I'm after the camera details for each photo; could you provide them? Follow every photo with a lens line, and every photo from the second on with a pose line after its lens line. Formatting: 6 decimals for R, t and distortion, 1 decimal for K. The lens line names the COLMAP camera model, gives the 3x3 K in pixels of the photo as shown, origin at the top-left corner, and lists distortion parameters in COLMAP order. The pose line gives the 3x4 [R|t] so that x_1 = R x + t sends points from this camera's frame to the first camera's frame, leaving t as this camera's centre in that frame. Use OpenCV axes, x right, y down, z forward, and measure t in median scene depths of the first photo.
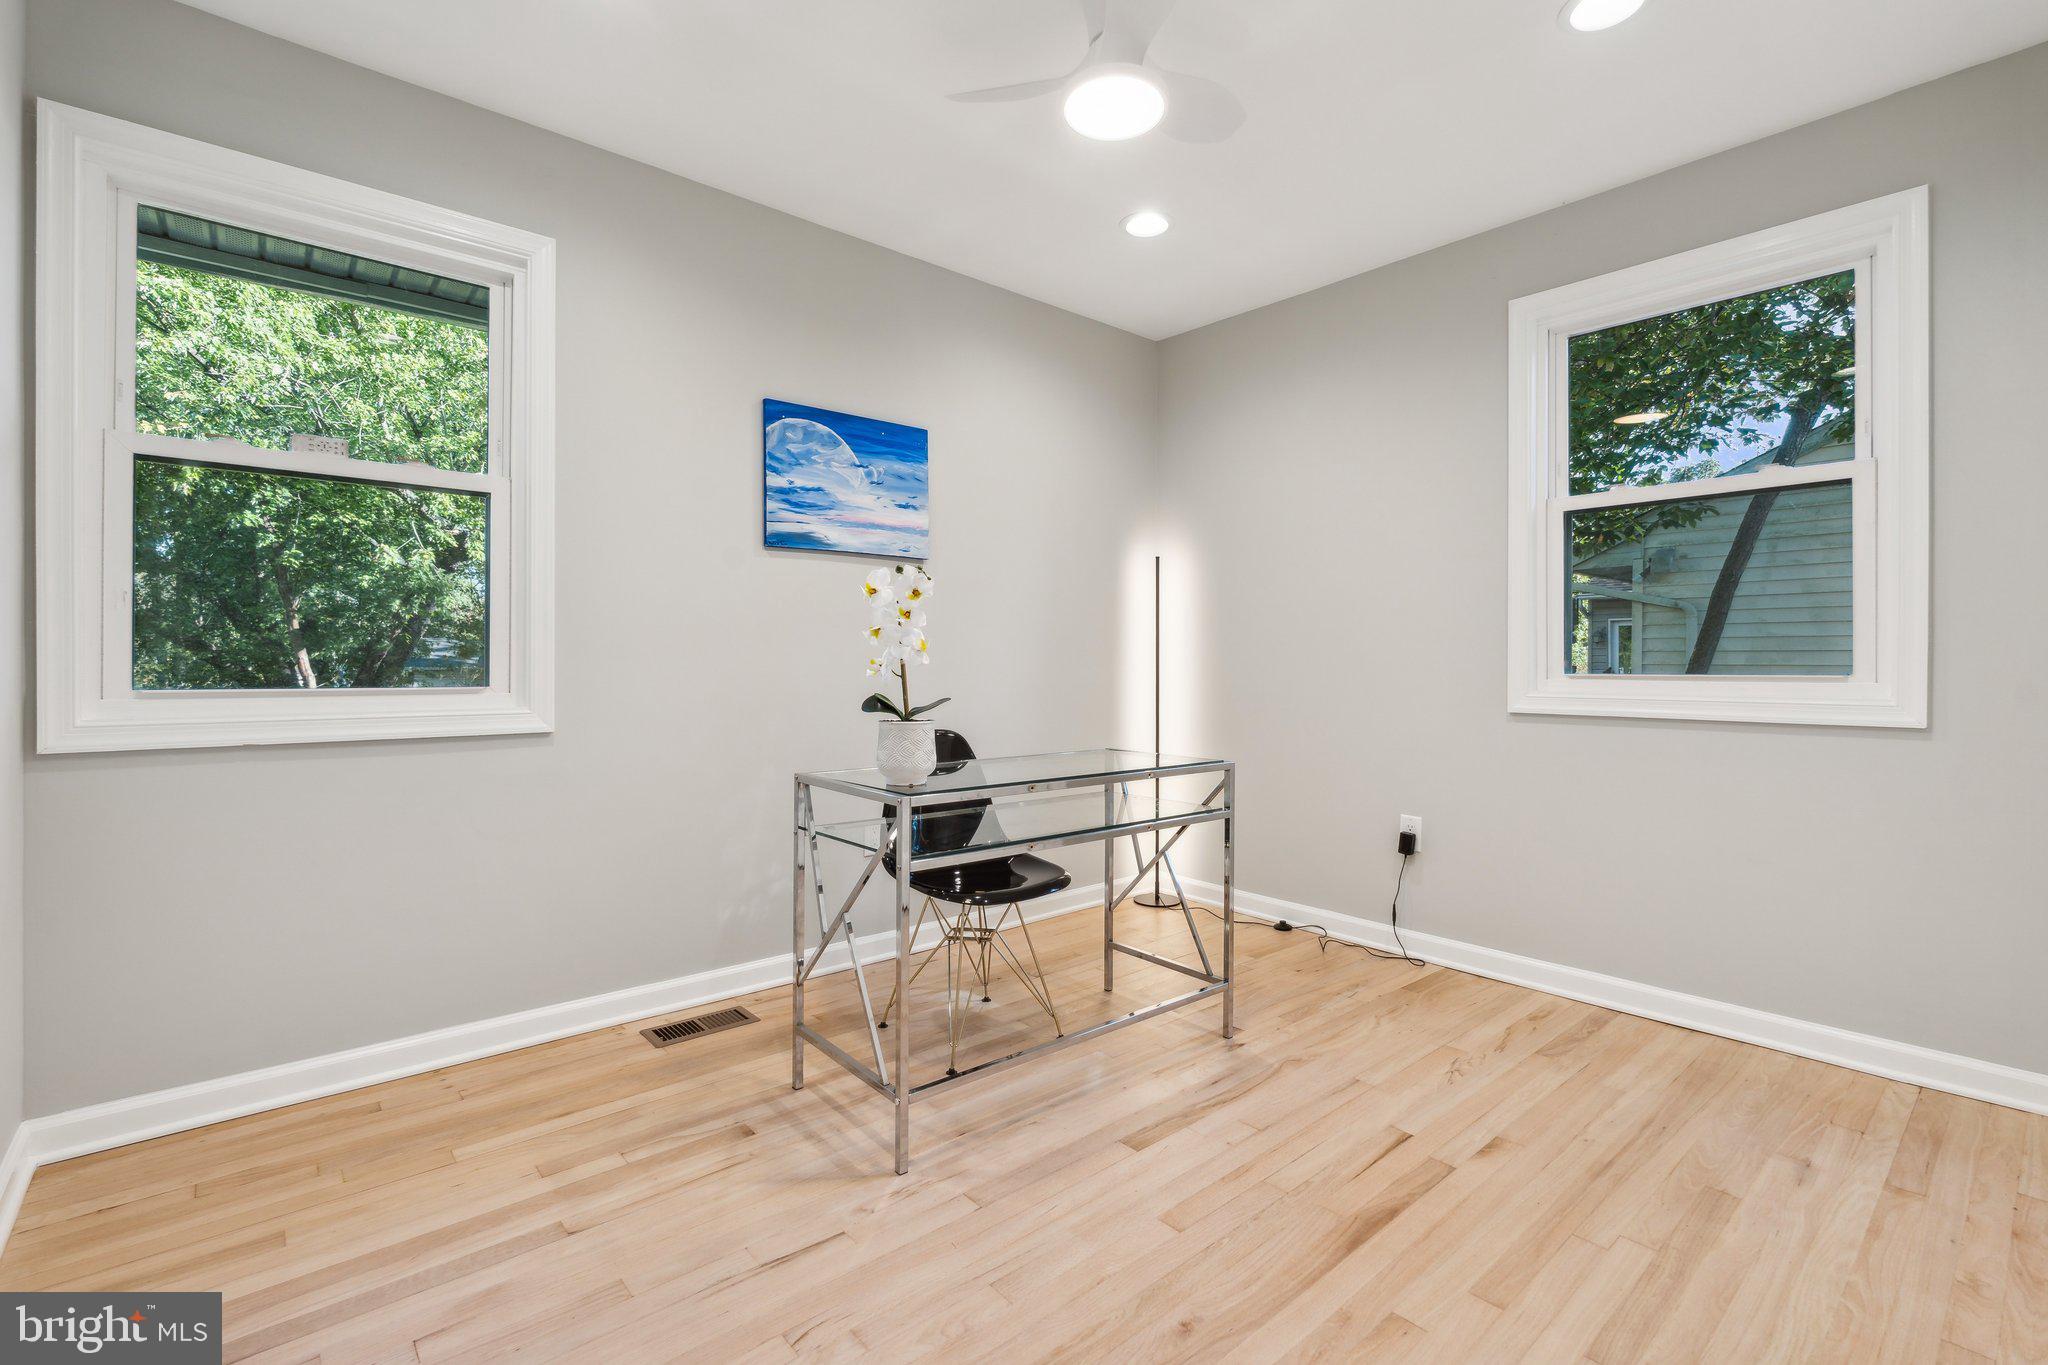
lens RADIAL K [[915.1, 0, 1019.1], [0, 915.1, 663.5], [0, 0, 1]] dist [-0.003894, -0.000043]
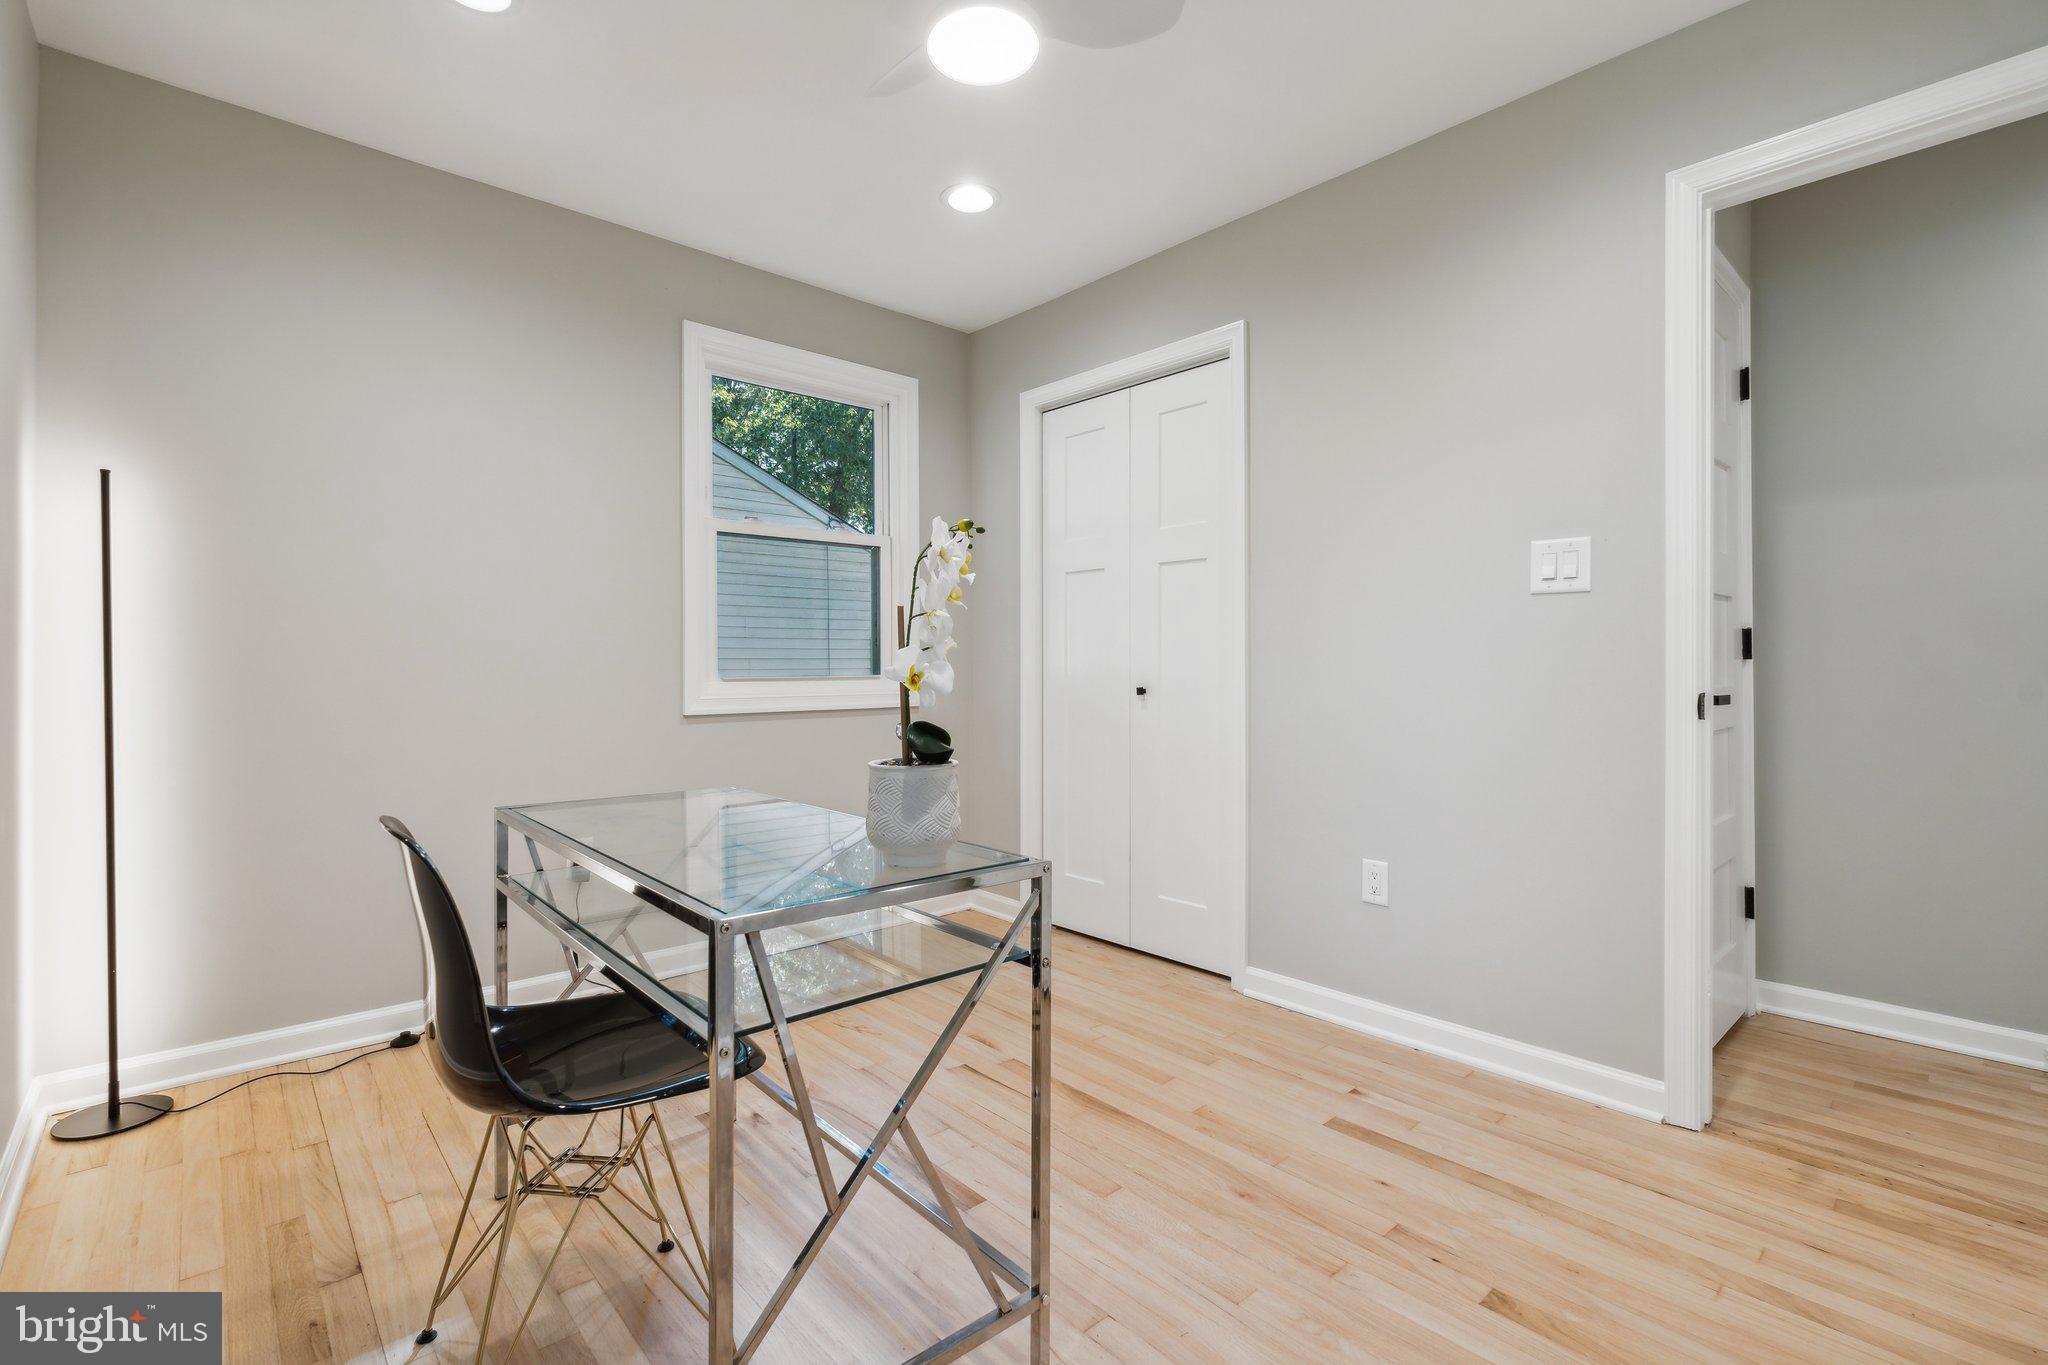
lens RADIAL K [[915.1, 0, 1019.1], [0, 915.1, 663.5], [0, 0, 1]] dist [-0.003894, -0.000043]
pose [[-0.018817, 0.000257, 0.999823, -0.552870], [0.003423, 0.999994, -0.000193, -0.003741], [-0.999817, 0.003419, -0.018818, 0.686998]]
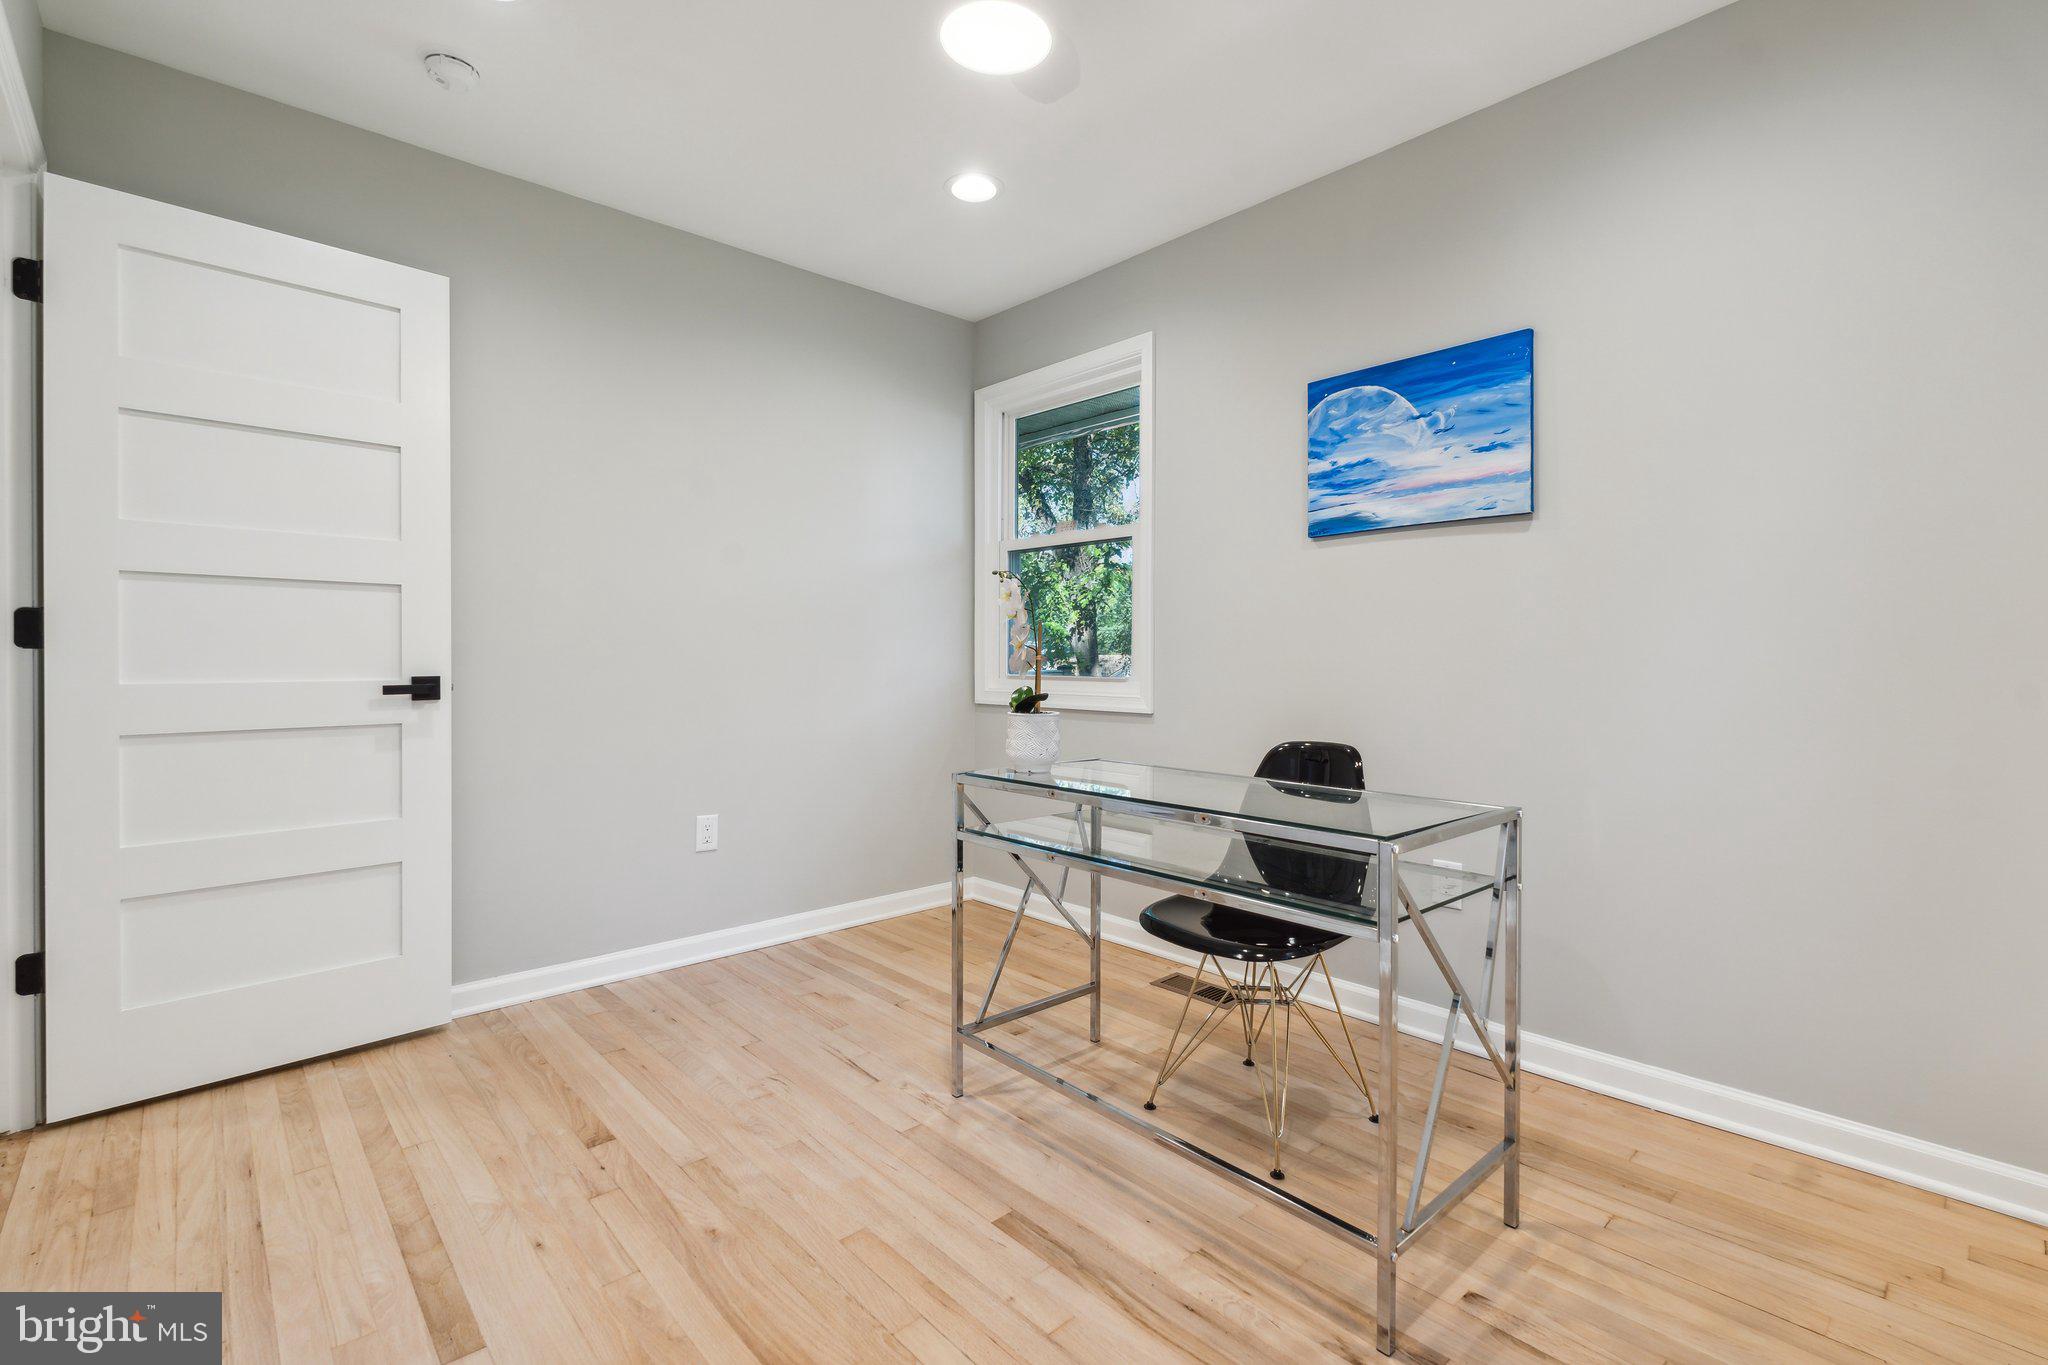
lens RADIAL K [[915.1, 0, 1019.1], [0, 915.1, 663.5], [0, 0, 1]] dist [-0.003894, -0.000043]
pose [[0.029277, 0.002233, -0.999569, 0.694498], [-0.005579, 0.999982, 0.002070, 0.002305], [0.999556, 0.005516, 0.029289, 0.697628]]
